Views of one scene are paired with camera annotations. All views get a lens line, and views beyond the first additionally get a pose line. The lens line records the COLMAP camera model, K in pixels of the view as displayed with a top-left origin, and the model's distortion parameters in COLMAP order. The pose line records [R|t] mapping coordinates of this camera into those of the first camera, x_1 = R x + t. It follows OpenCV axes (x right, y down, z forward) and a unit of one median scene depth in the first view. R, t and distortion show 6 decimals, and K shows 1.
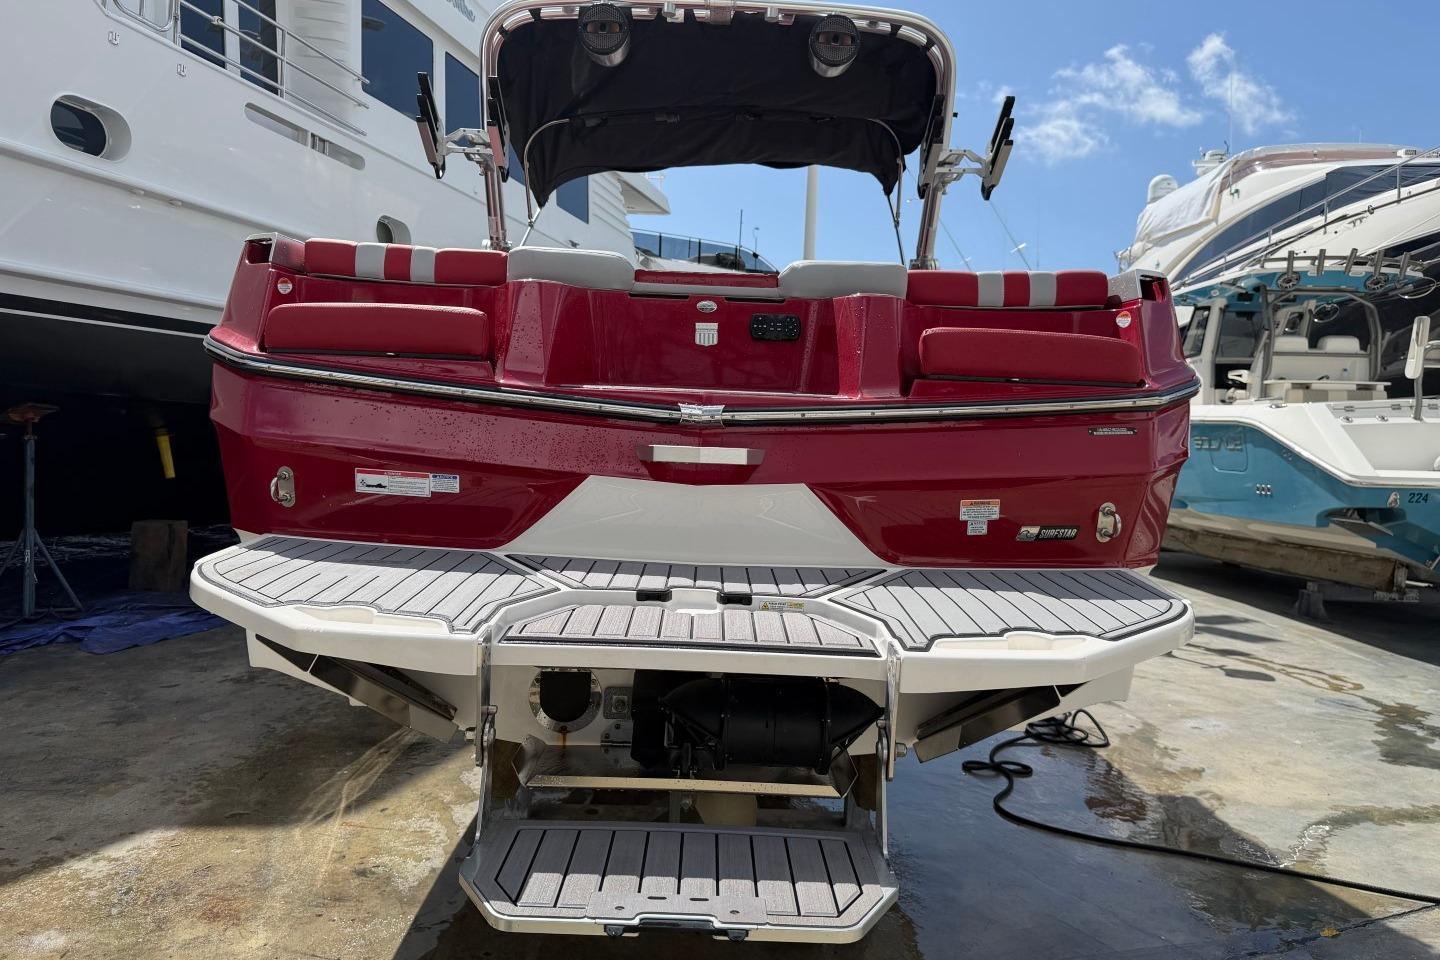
lens RADIAL K [[1023.1, 0, 720.0], [0, 1023.1, 480.0], [0, 0, 1]] dist [0.054124, -0.083029]
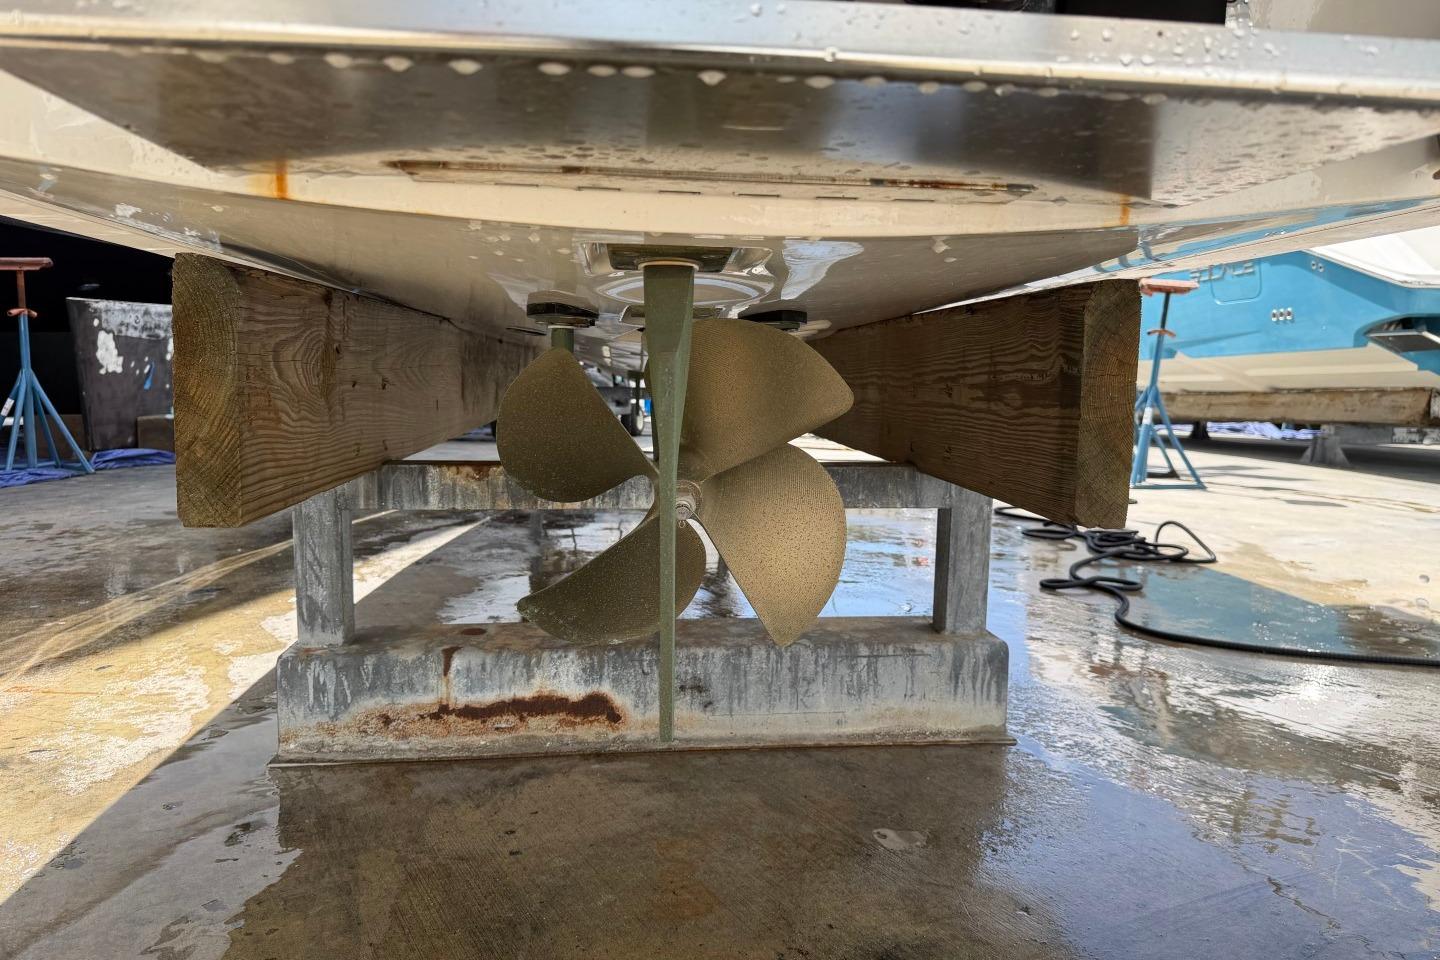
lens RADIAL K [[1009.1, 0, 729.3], [0, 1009.1, 486.7], [0, 0, 1]] dist [0.064246, -0.087519]
pose [[0.995338, -0.033777, 0.090340, -0.027603], [0.028227, 0.997676, 0.062017, 0.161497], [-0.092224, -0.059178, 0.993978, 0.346444]]
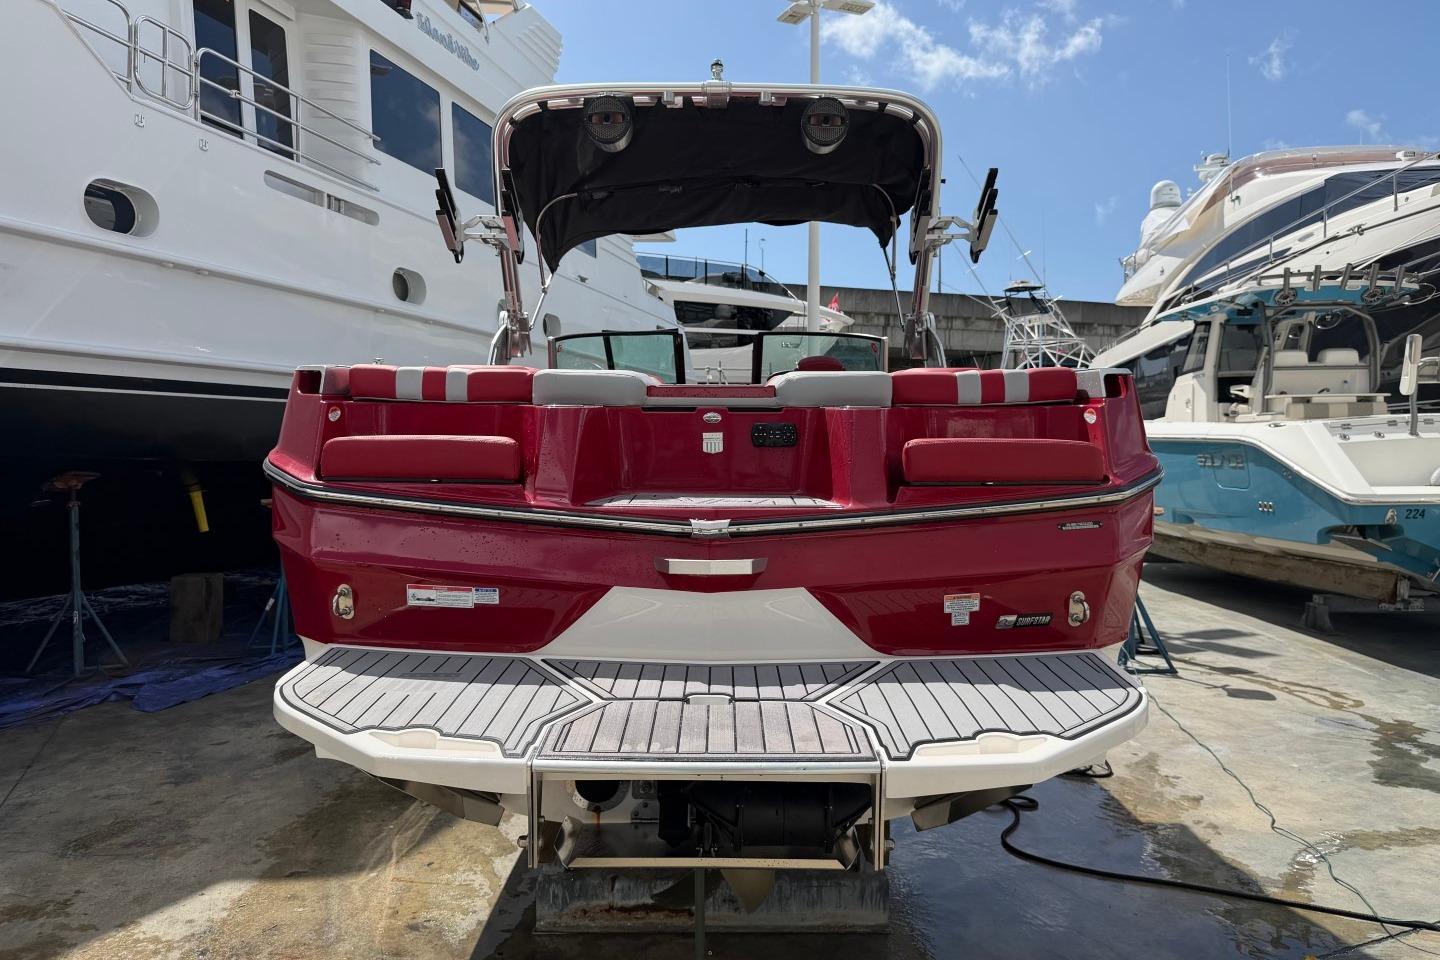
lens RADIAL K [[1024.9, 0, 716.1], [0, 1024.9, 489.4], [0, 0, 1]] dist [0.054124, -0.085949]
pose [[0.999213, -0.035298, -0.018111, 0.004738], [0.035297, 0.999377, -0.000373, -0.049522], [0.018113, -0.000267, 0.999836, -0.059969]]
